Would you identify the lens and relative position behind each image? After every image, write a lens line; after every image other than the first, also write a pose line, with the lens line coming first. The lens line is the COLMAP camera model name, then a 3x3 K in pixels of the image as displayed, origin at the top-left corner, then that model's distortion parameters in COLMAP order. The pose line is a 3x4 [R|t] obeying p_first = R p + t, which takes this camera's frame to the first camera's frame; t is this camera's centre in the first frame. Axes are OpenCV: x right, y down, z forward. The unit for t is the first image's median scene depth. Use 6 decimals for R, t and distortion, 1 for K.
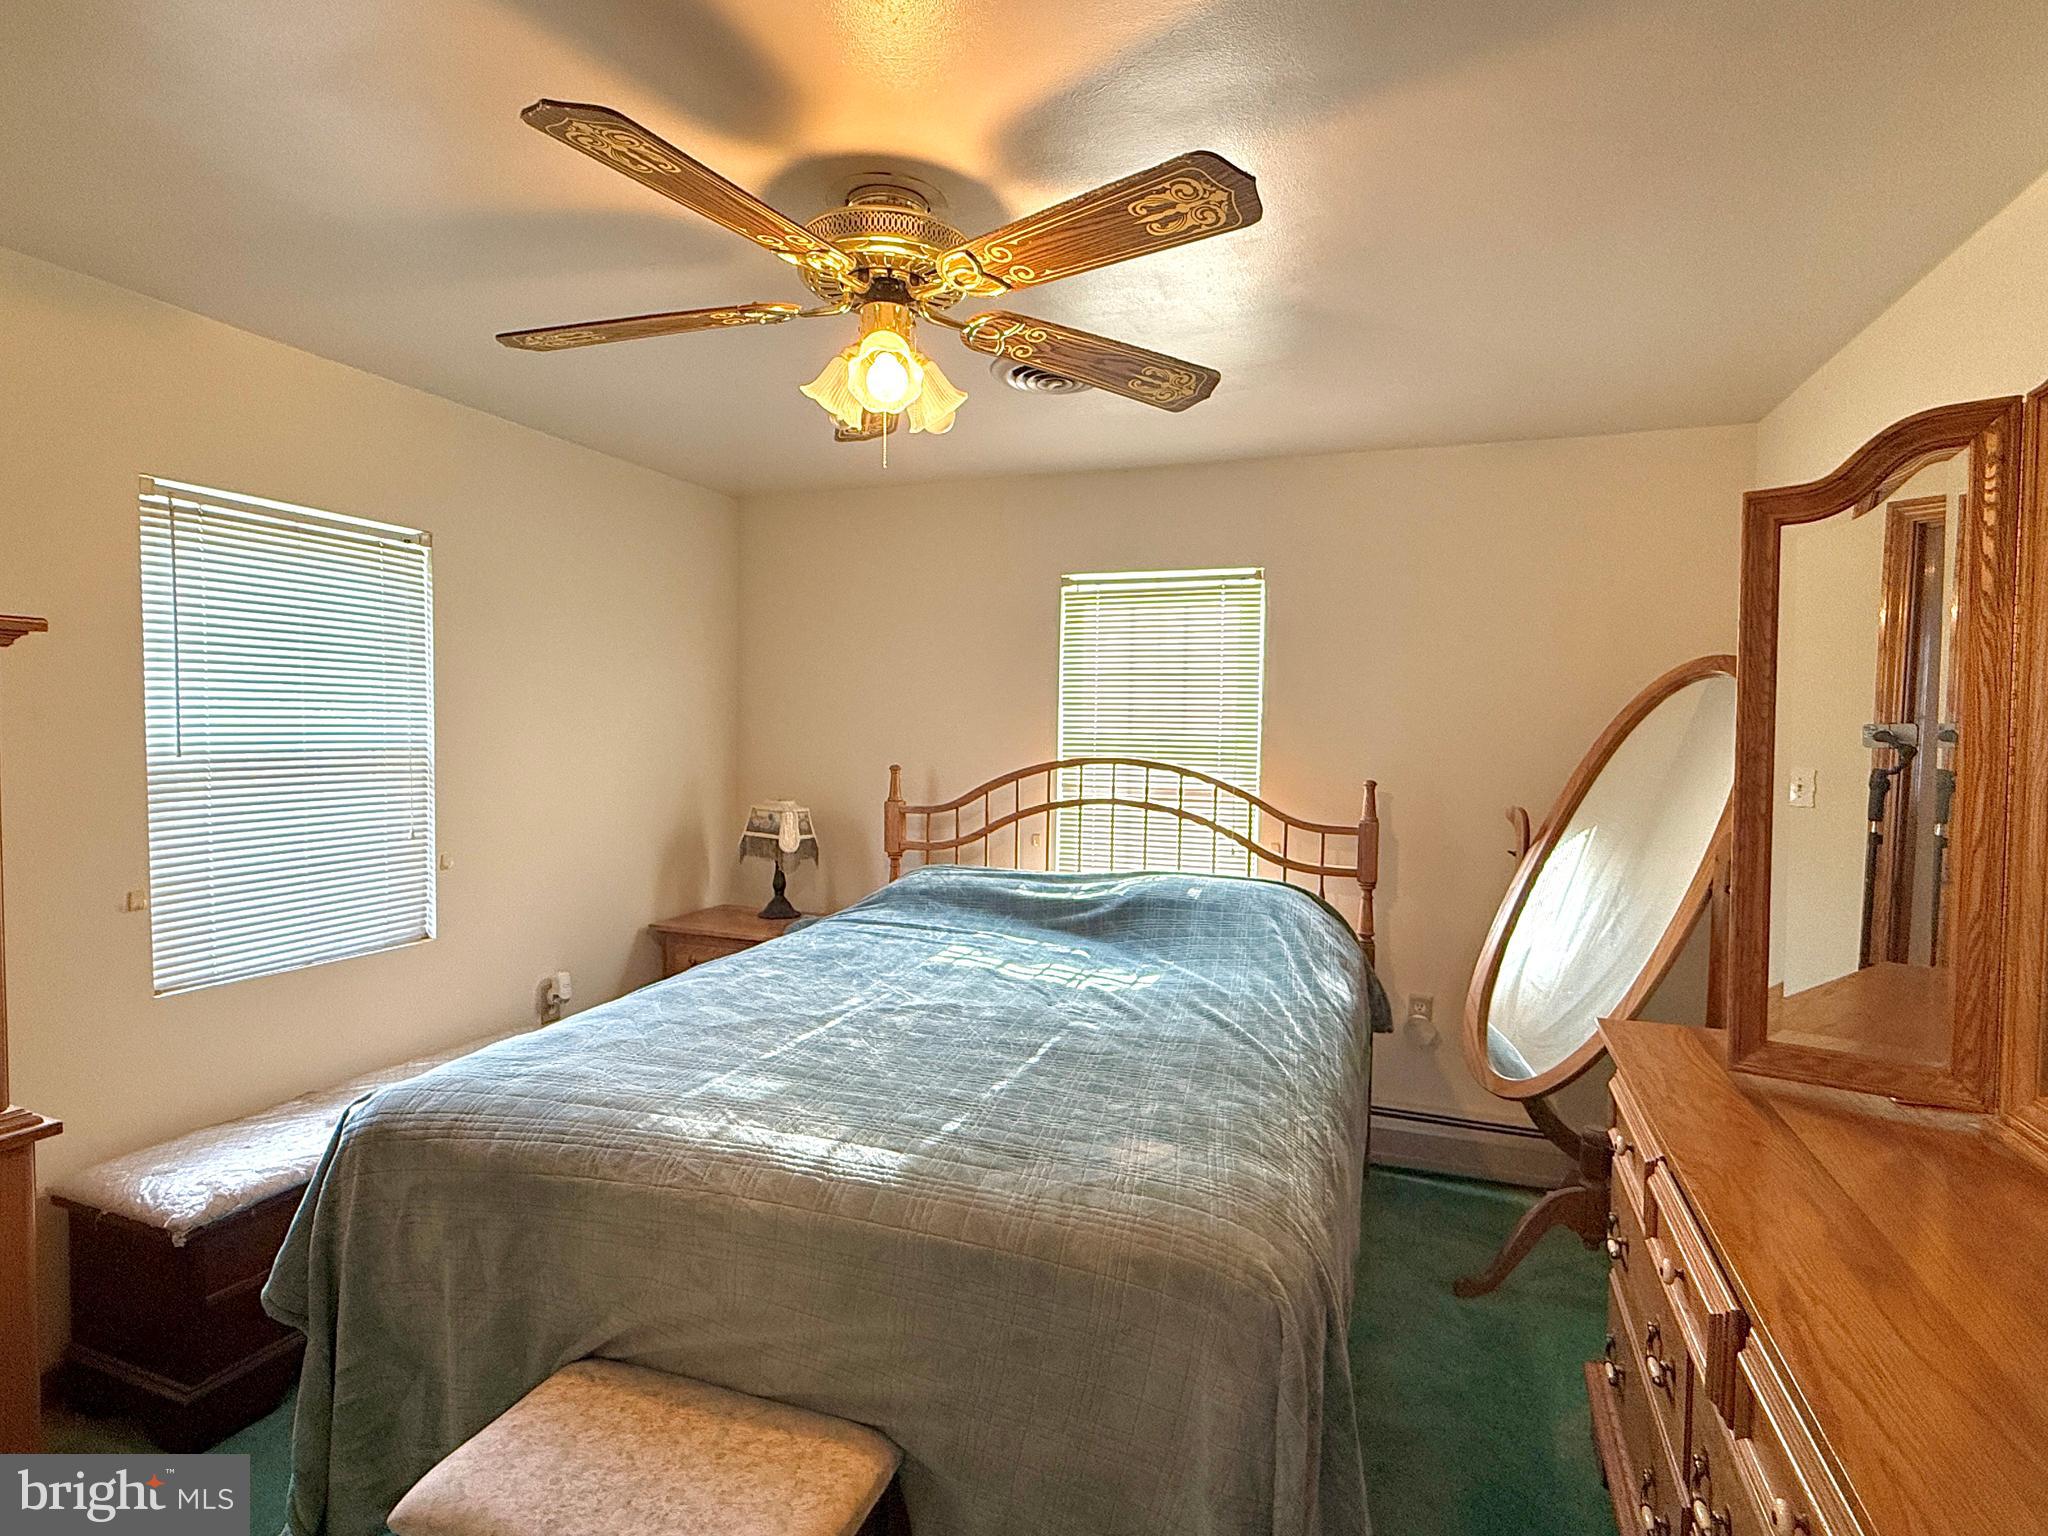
lens RADIAL K [[1024.1, 0, 1020.7], [0, 1024.1, 763.4], [0, 0, 1]] dist [0.001817, 0.000063]
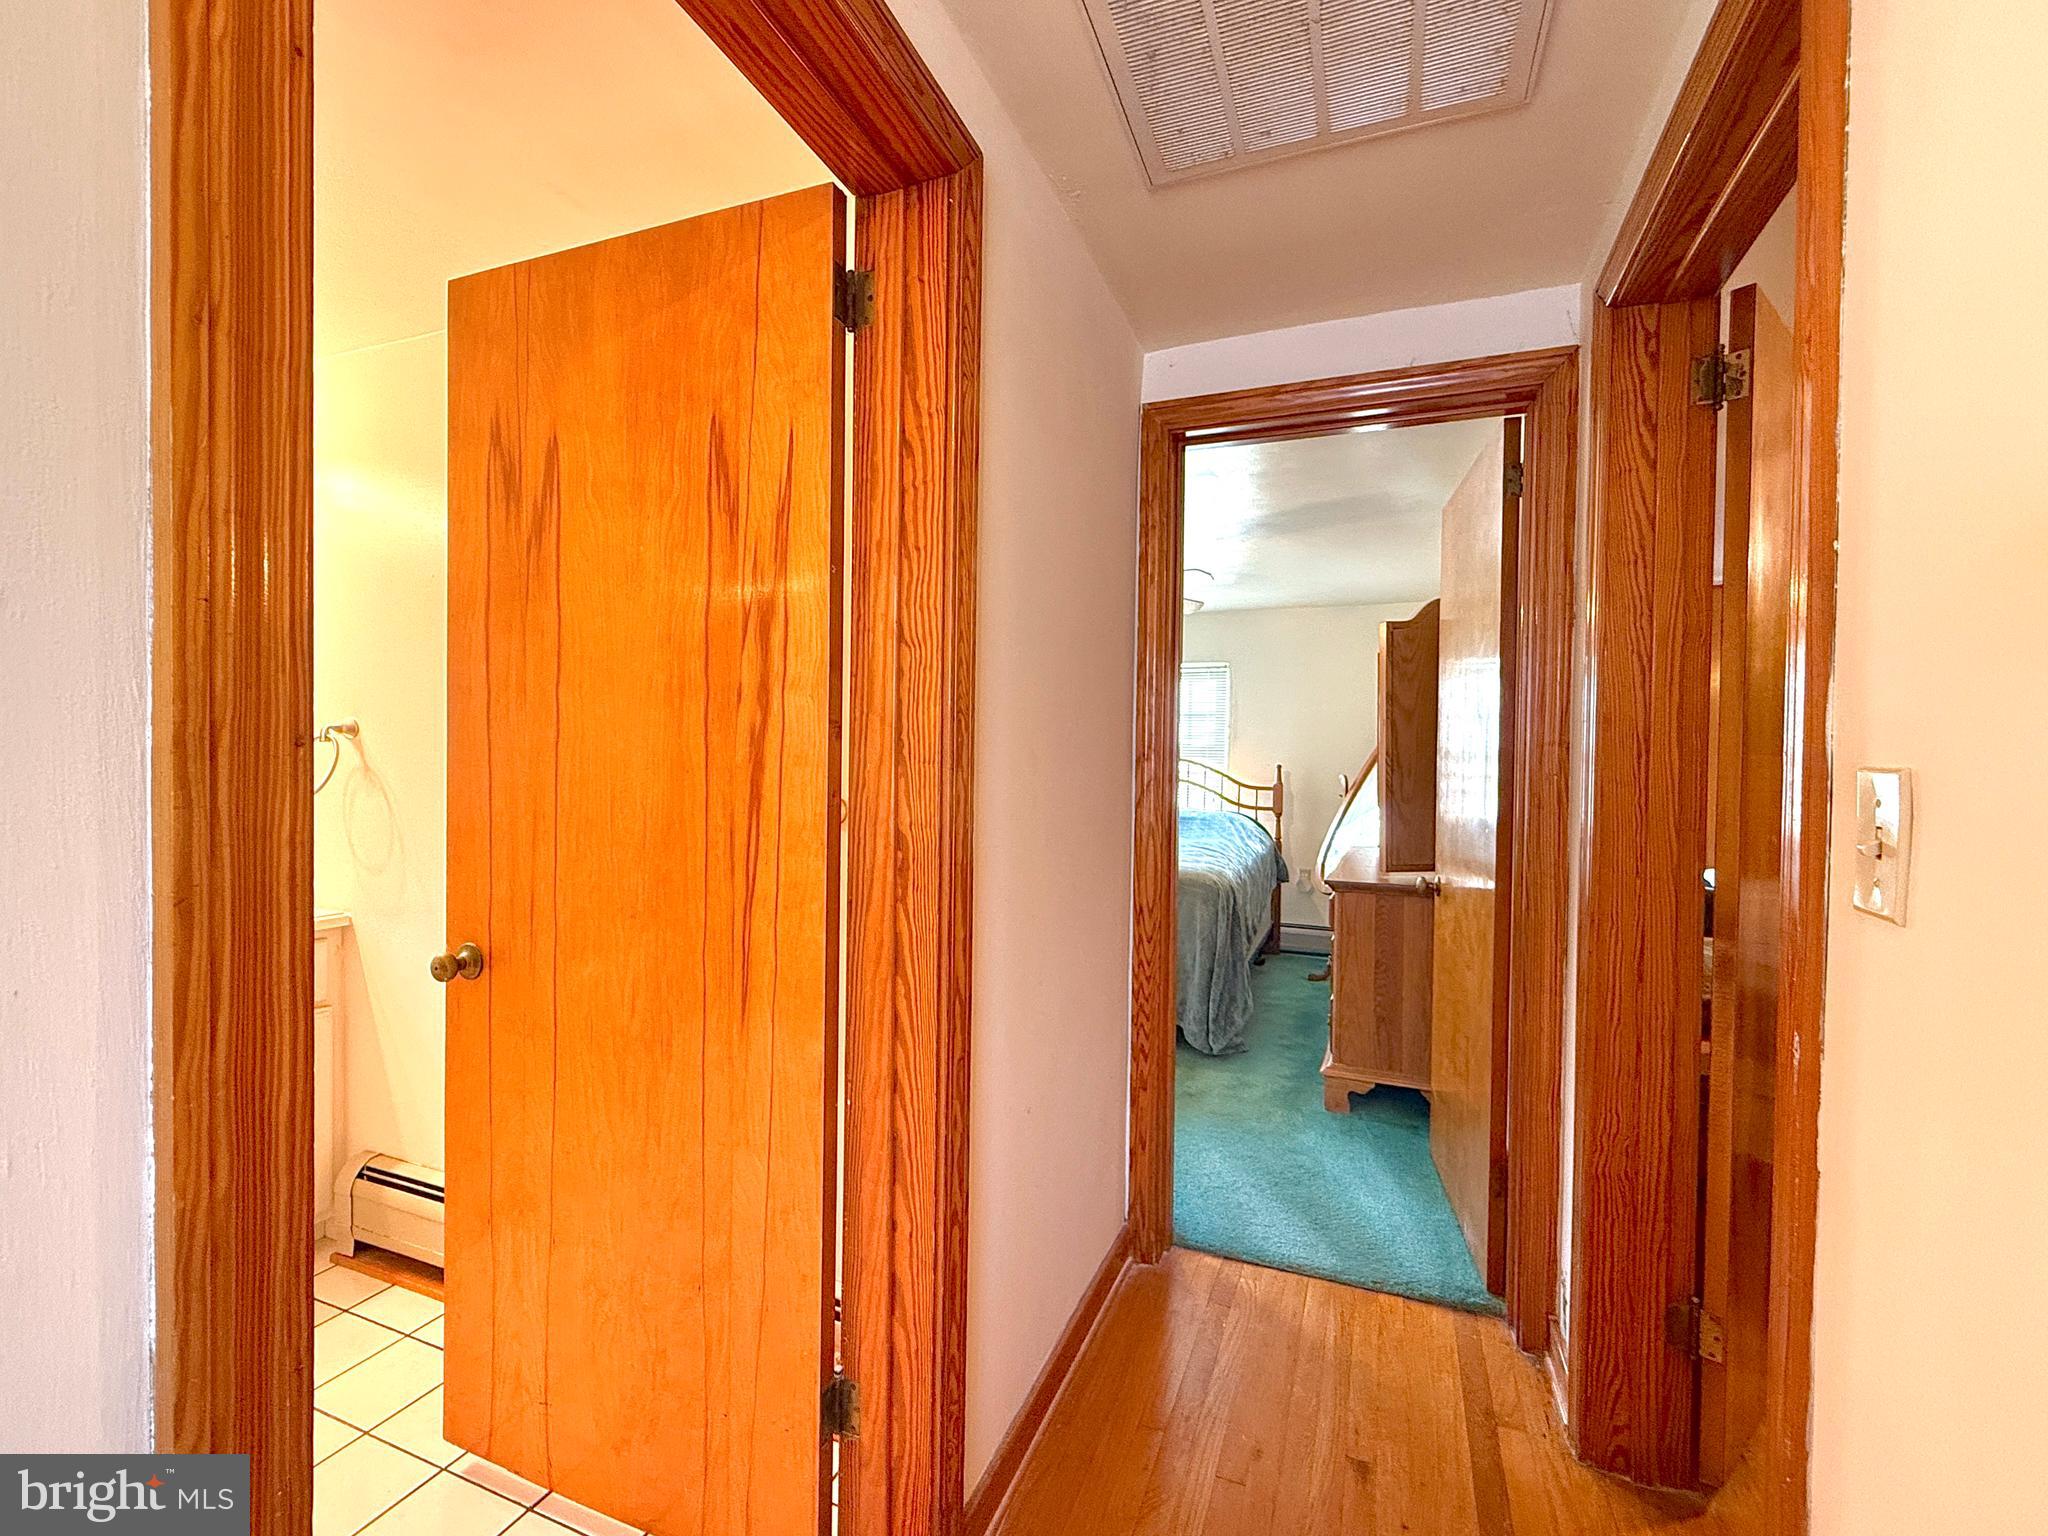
lens RADIAL K [[887.3, 0, 1028.9], [0, 887.3, 768.6], [0, 0, 1]] dist [-0.000605, -0.000005]
pose [[0.999787, -0.001982, -0.020550, -0.137265], [0.001363, 0.999546, -0.030098, 0.078754], [0.020600, 0.030064, 0.999336, -0.842369]]
